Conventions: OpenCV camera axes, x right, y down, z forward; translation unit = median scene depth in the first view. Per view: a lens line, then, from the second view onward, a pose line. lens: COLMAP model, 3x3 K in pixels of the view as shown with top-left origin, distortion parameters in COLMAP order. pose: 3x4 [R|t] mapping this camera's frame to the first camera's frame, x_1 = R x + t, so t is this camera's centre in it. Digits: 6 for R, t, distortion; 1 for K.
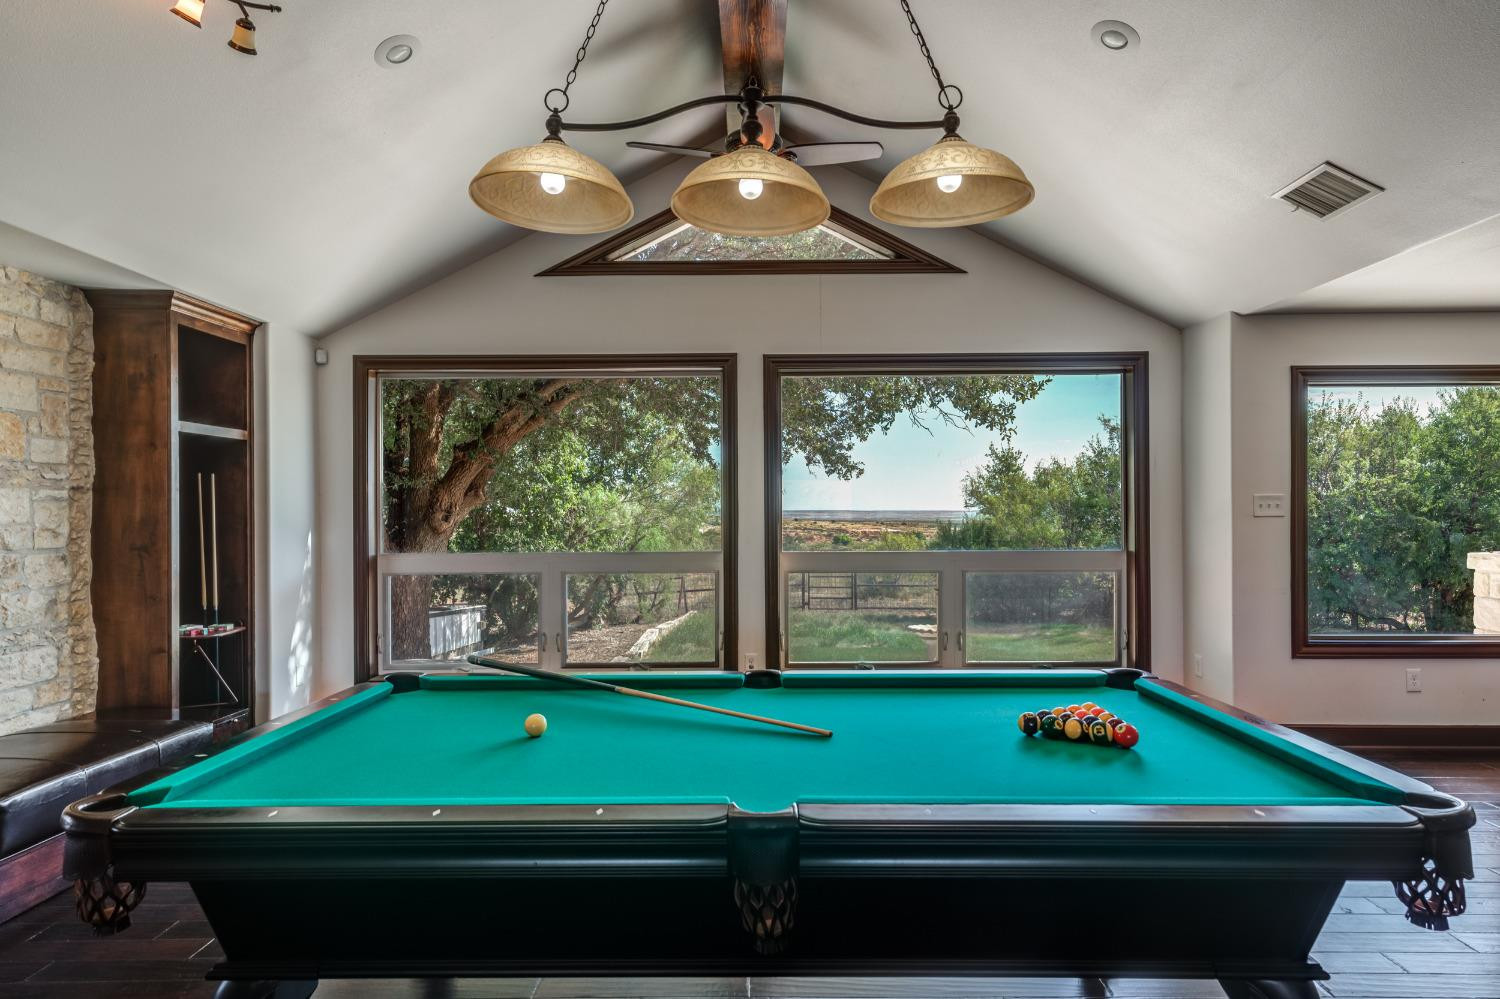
lens RADIAL K [[846.0, 0, 756.8], [0, 846.0, 510.7], [0, 0, 1]] dist [0.017386, -0.002869]
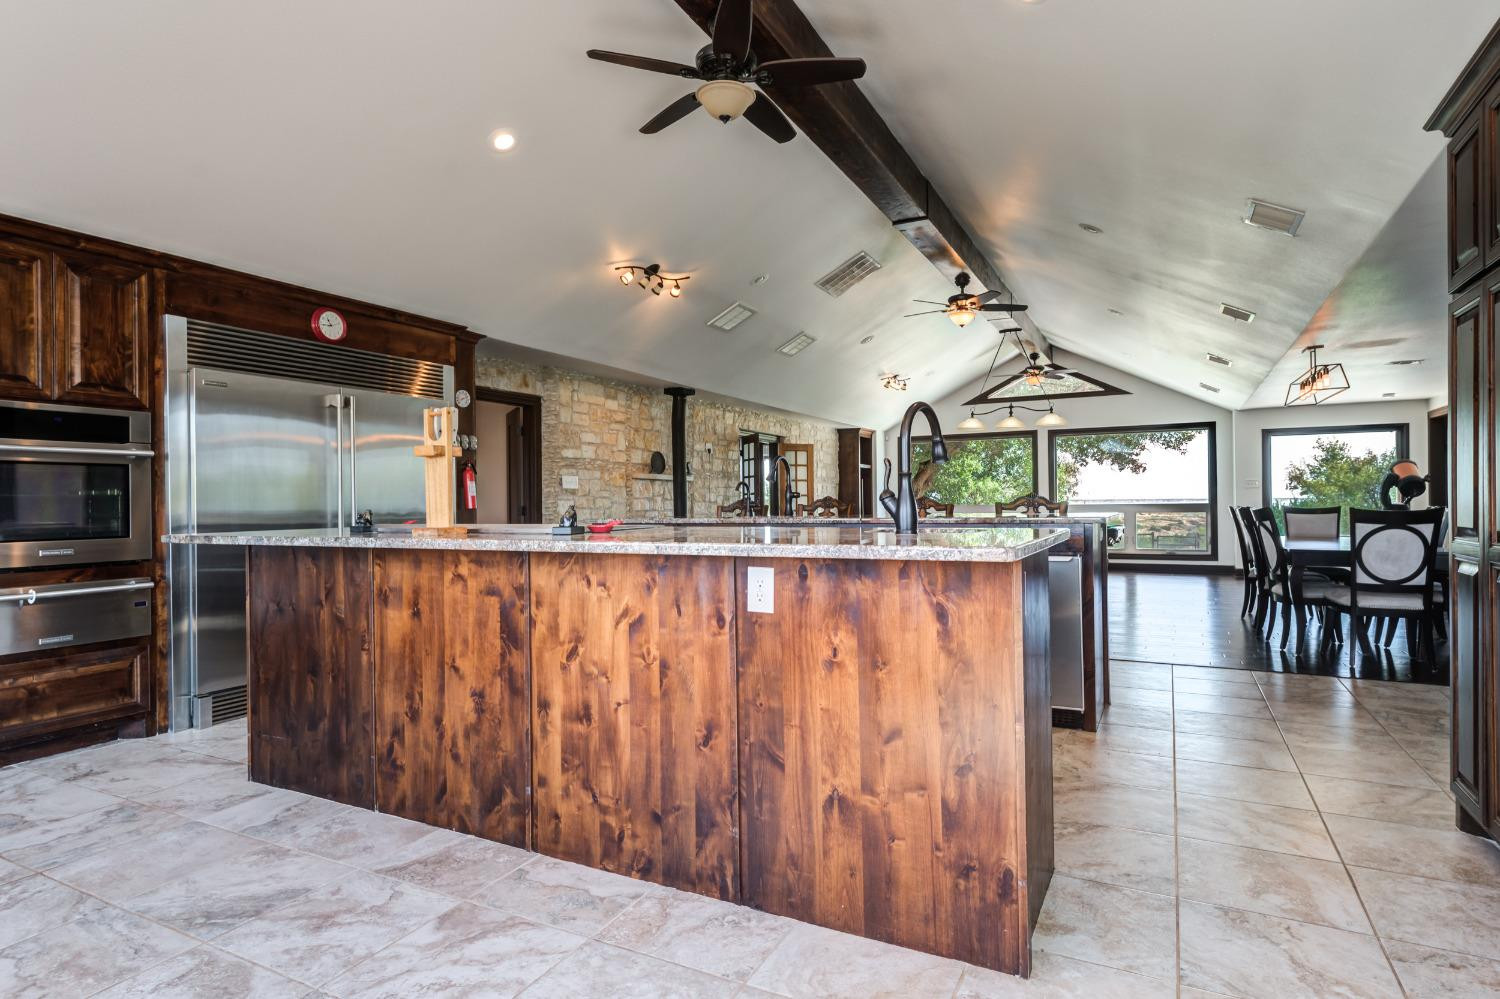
lens RADIAL K [[805.9, 0, 747.1], [0, 805.9, 498.7], [0, 0, 1]] dist [0.008728, -0.000693]
pose [[0.885544, -0.006122, -0.464516, 0.386949], [0.005298, 0.999981, -0.003080, 0.037504], [0.464526, 0.000266, 0.885559, -1.868053]]
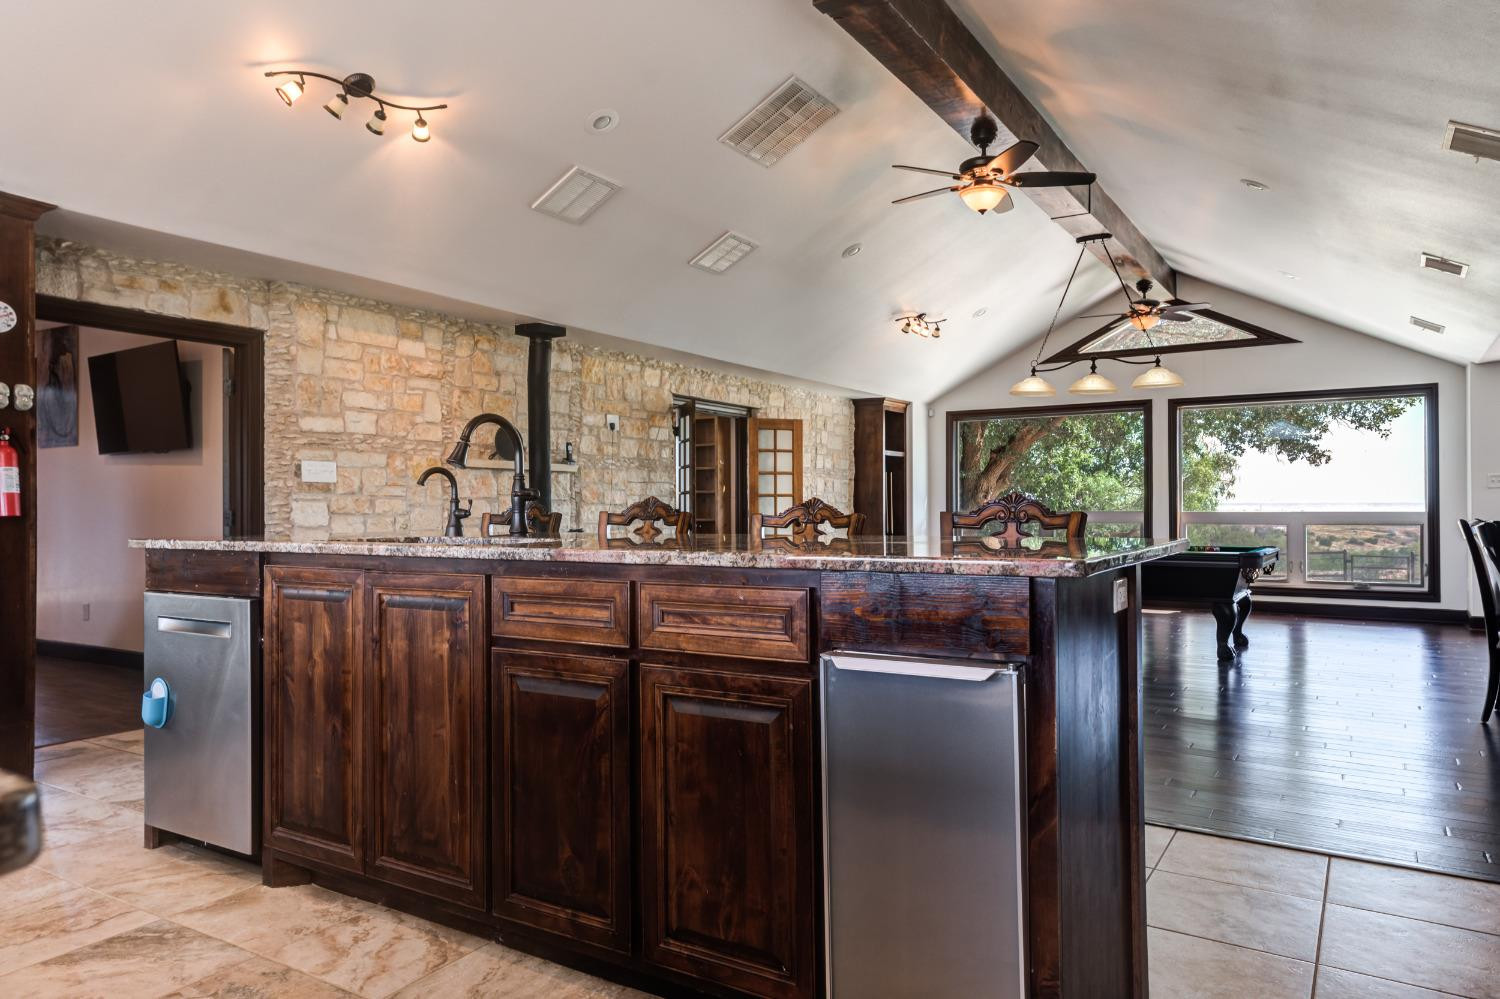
lens RADIAL K [[981.2, 0, 747.5], [0, 981.2, 499.3], [0, 0, 1]] dist [0.030057, -0.007118]
pose [[0.843584, -0.000839, -0.536996, 0.415573], [-0.000945, 0.999995, -0.003048, 0.034718], [0.536996, 0.003079, 0.843579, -1.340755]]
